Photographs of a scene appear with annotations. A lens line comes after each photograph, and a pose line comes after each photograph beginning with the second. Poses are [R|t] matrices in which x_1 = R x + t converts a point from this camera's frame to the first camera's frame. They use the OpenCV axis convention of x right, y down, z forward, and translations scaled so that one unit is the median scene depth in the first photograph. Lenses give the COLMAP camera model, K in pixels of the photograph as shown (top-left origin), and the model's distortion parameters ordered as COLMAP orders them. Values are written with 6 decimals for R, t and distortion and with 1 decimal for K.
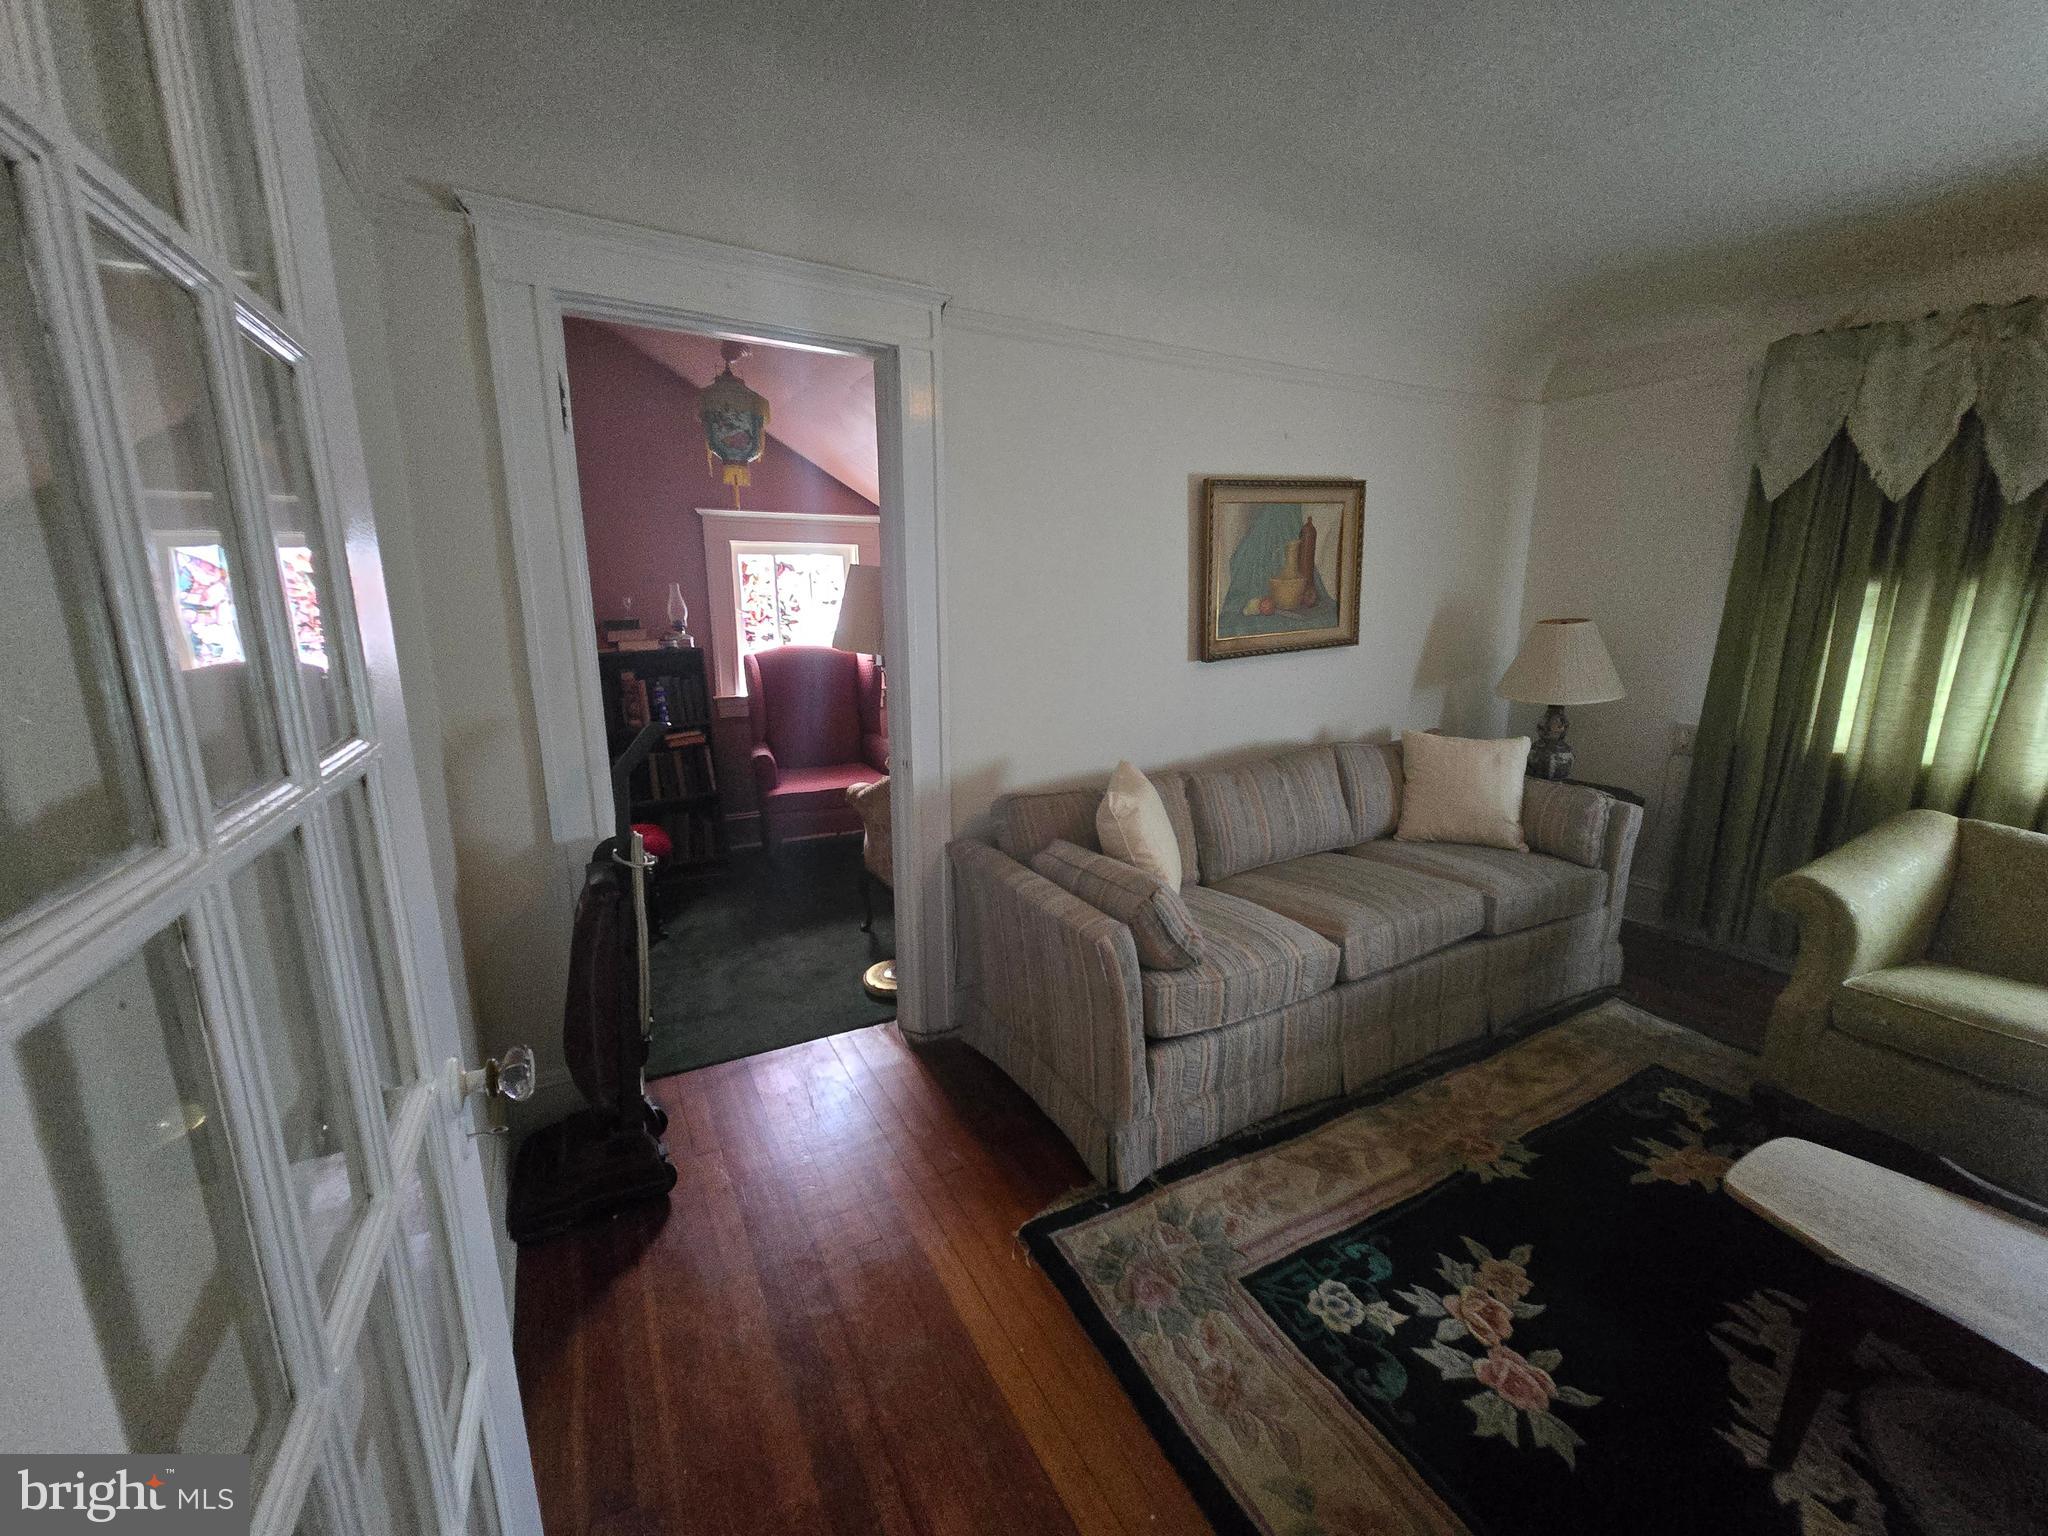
lens RADIAL K [[836.6, 0, 1040.2], [0, 836.6, 768.6], [0, 0, 1]] dist [-0.000845, 0.002376]
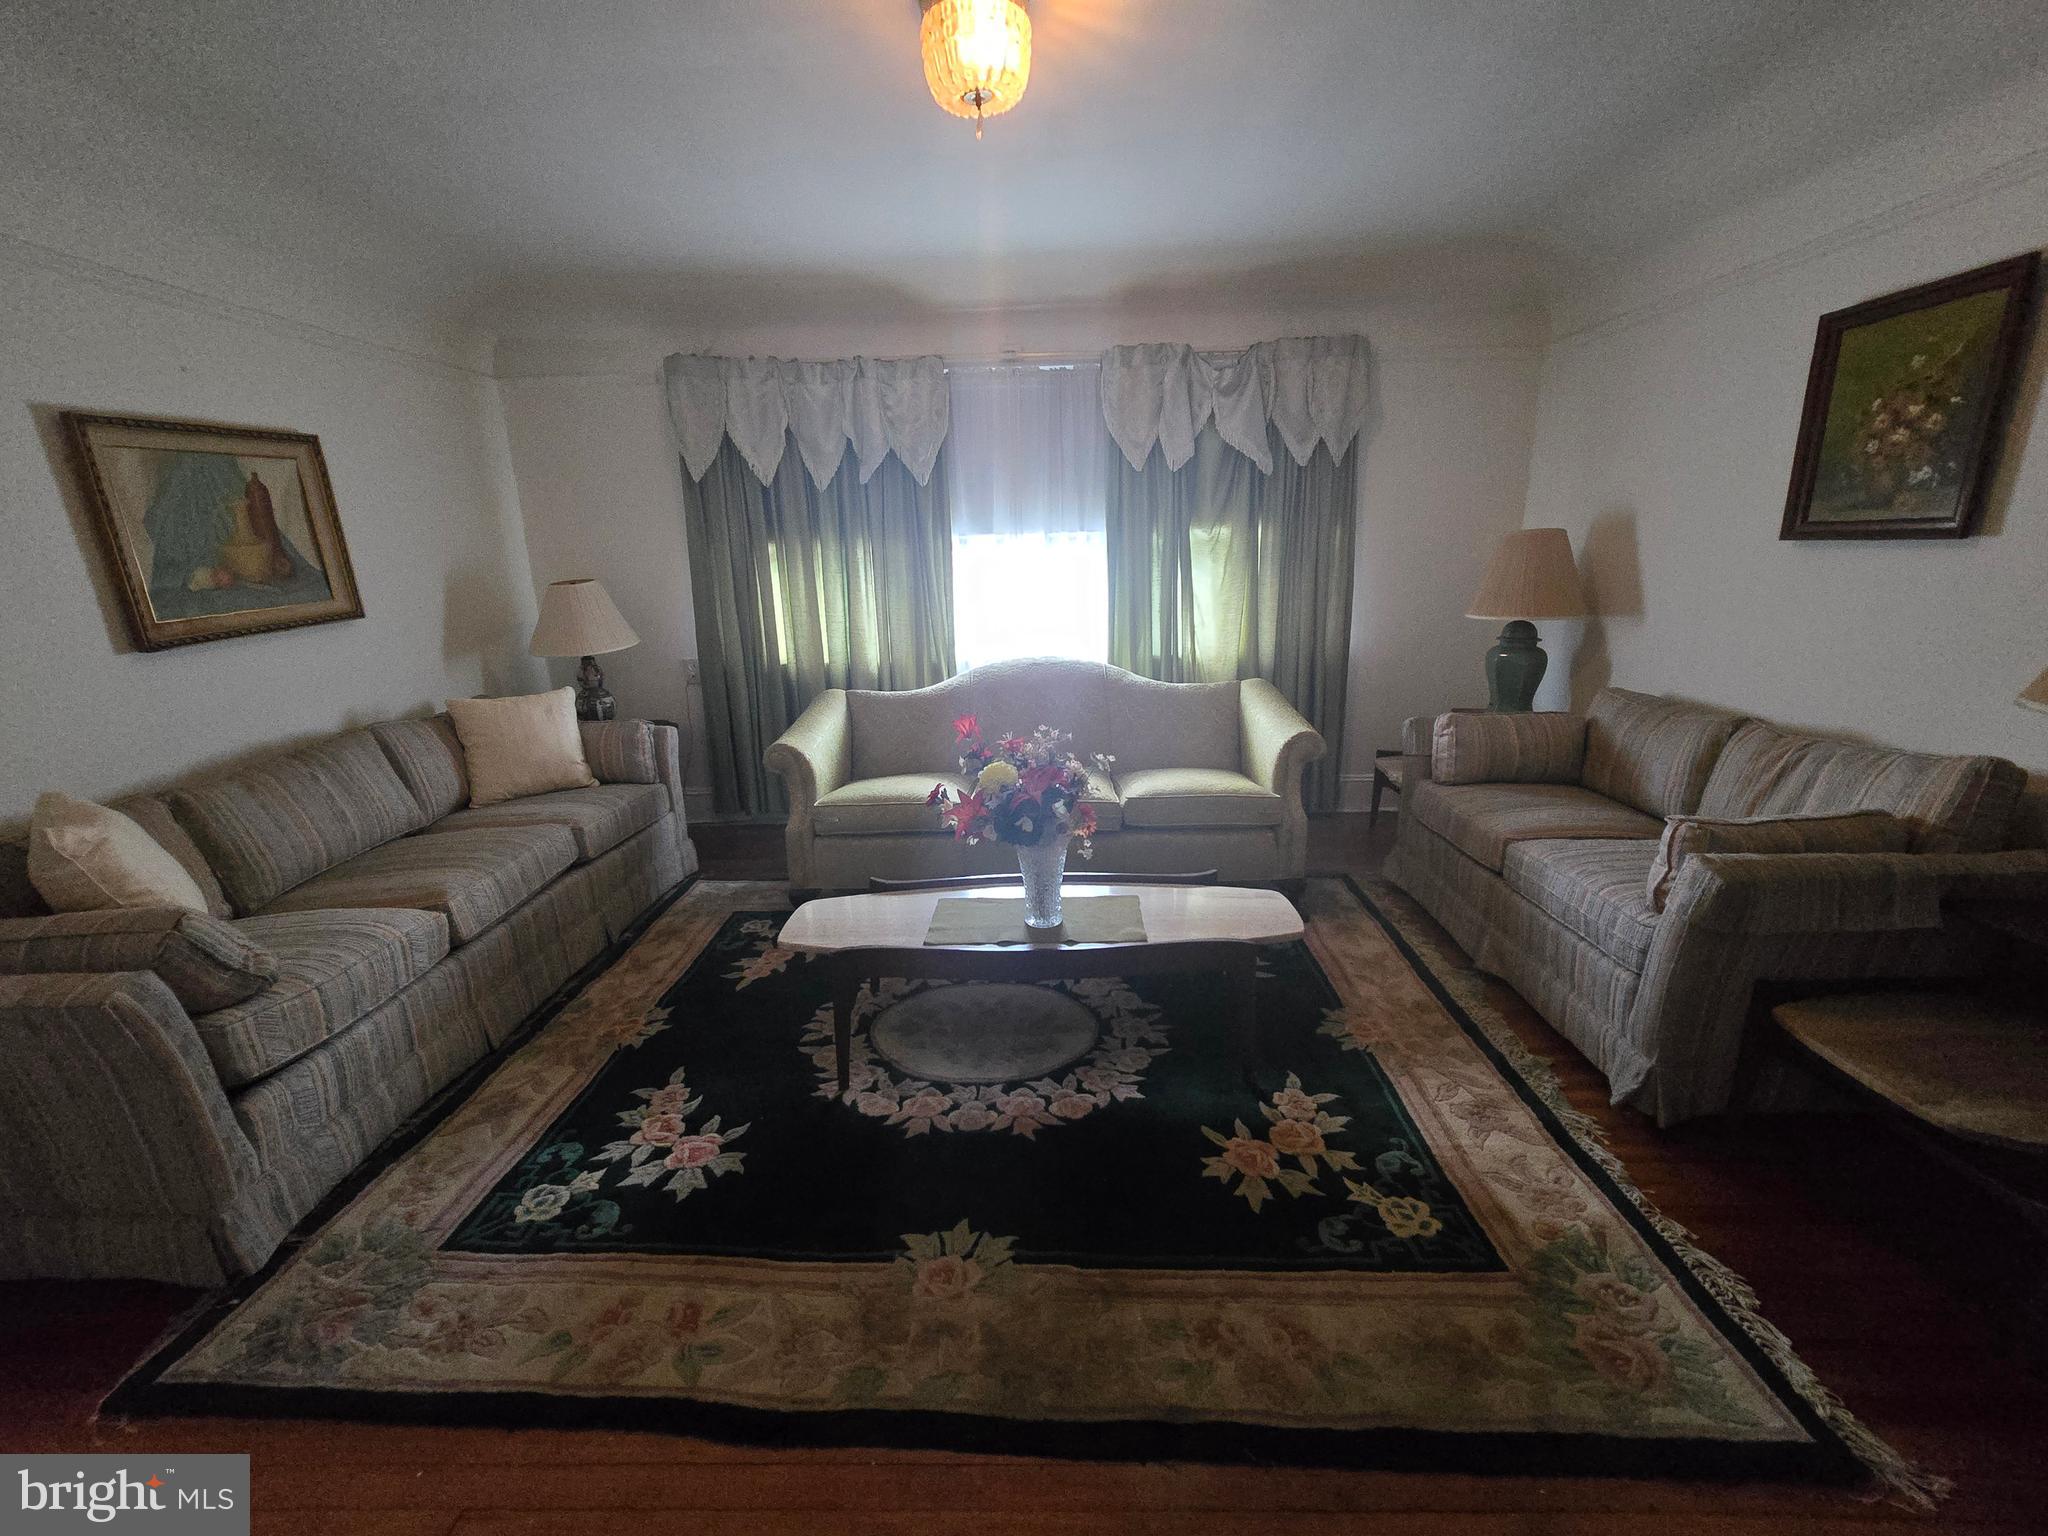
lens RADIAL K [[841.5, 0, 1034.6], [0, 841.5, 767.0], [0, 0, 1]] dist [-0.002884, -0.000743]
pose [[0.506341, -0.228437, 0.831526, -0.074199], [0.210965, 0.967788, 0.137408, 0.056200], [-0.836130, 0.105848, 0.538222, -0.134694]]
